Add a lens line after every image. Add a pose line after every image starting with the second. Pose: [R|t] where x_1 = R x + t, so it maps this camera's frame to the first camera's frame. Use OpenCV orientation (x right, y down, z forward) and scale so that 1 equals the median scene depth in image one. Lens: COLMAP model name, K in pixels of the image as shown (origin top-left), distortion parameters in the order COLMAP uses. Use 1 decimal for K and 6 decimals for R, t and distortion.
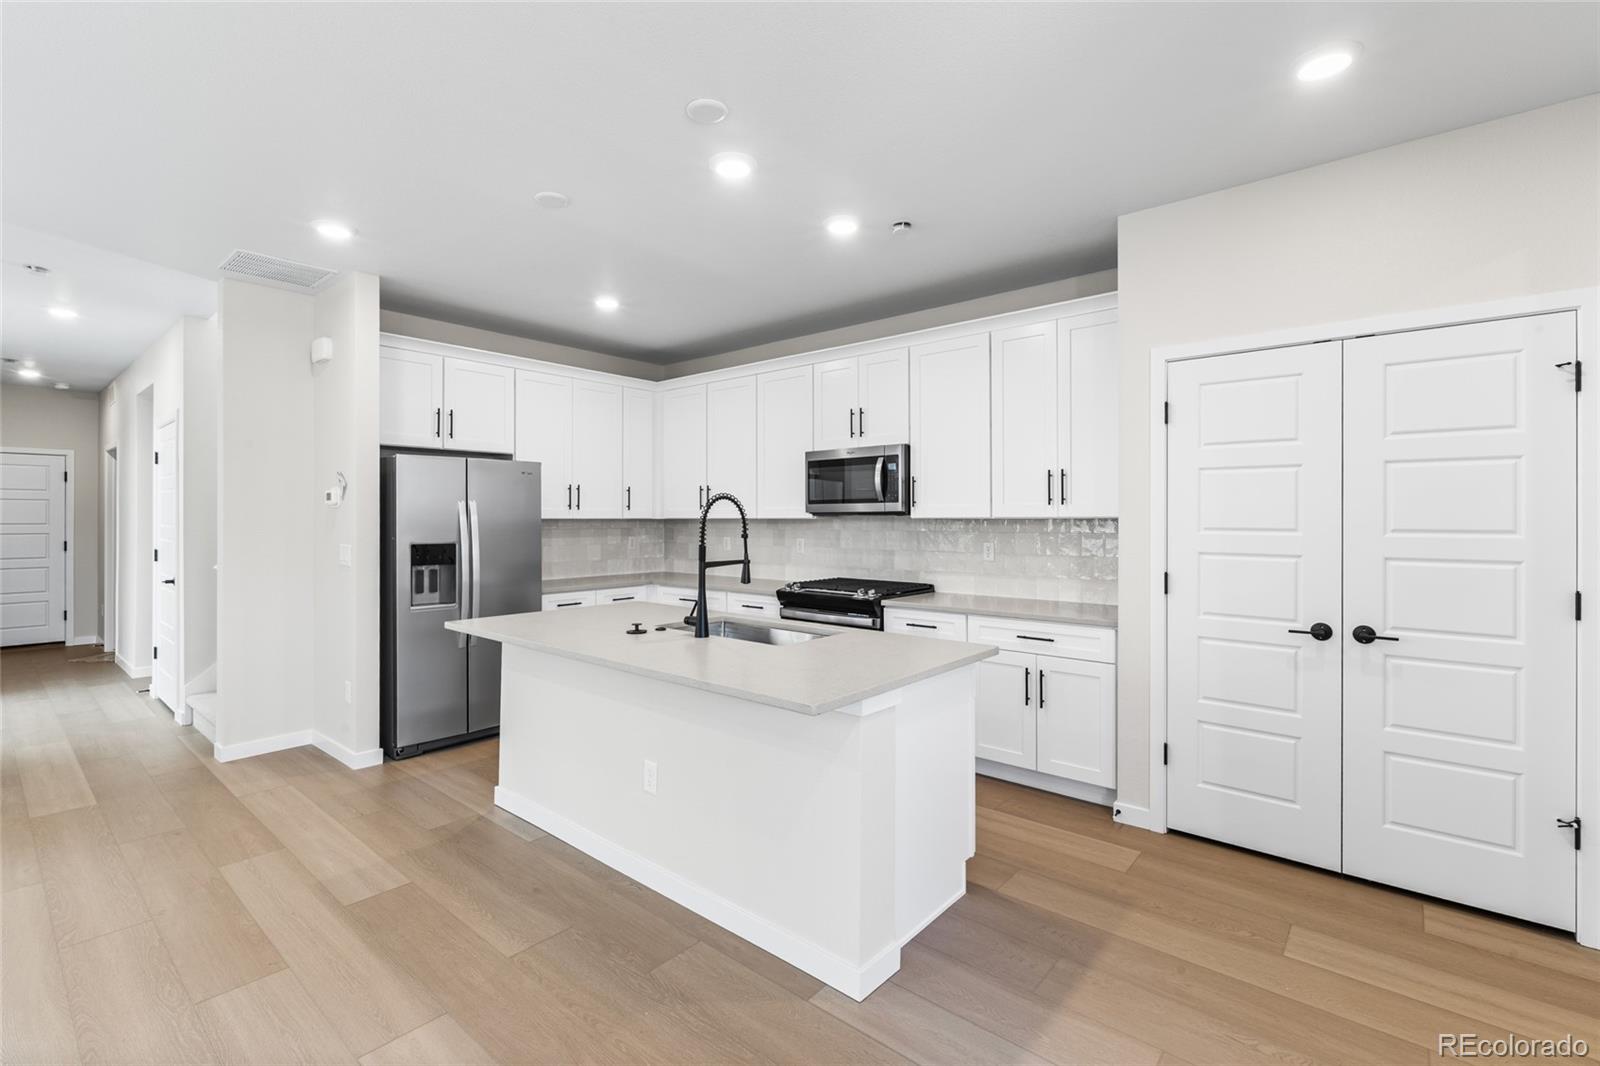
lens RADIAL K [[721.0, 0, 799.7], [0, 721.0, 520.5], [0, 0, 1]] dist [-0.002547, -0.000499]
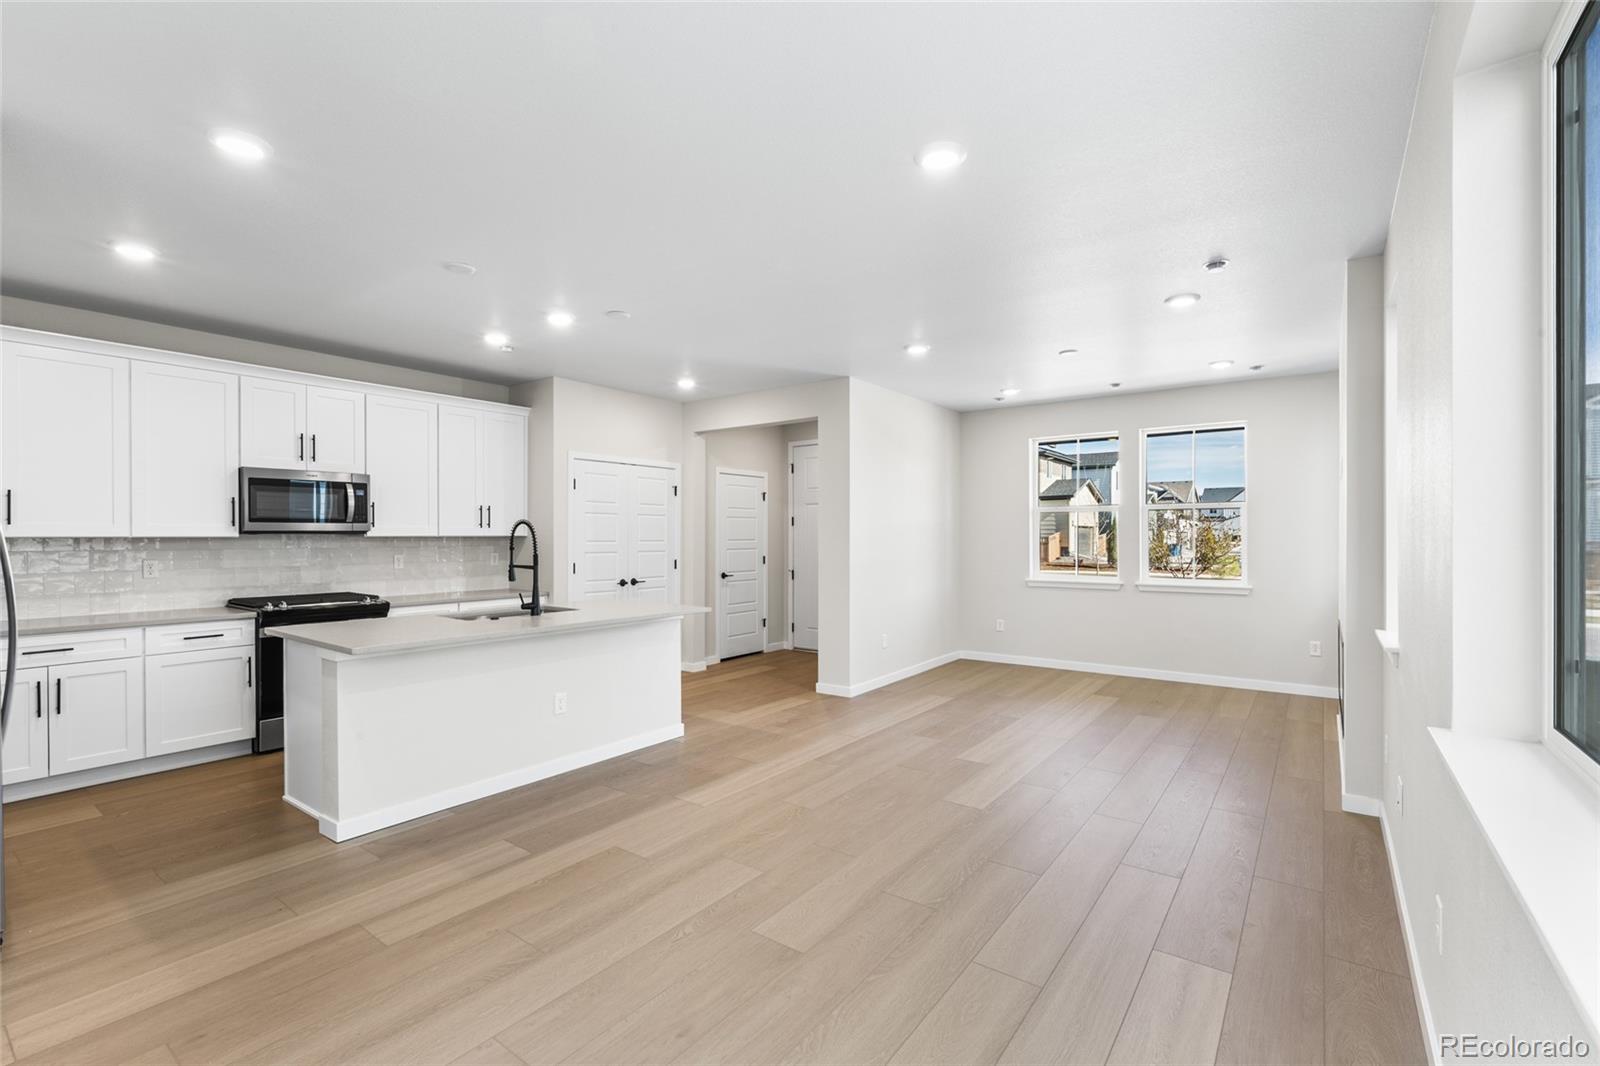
lens RADIAL K [[721.0, 0, 799.2], [0, 721.0, 537.1], [0, 0, 1]] dist [-0.002547, -0.000499]
pose [[-0.082655, -0.000175, 0.996578, -1.311584], [0.003953, 0.999992, 0.000503, 0.000045], [-0.996570, 0.003981, -0.082654, 0.448887]]
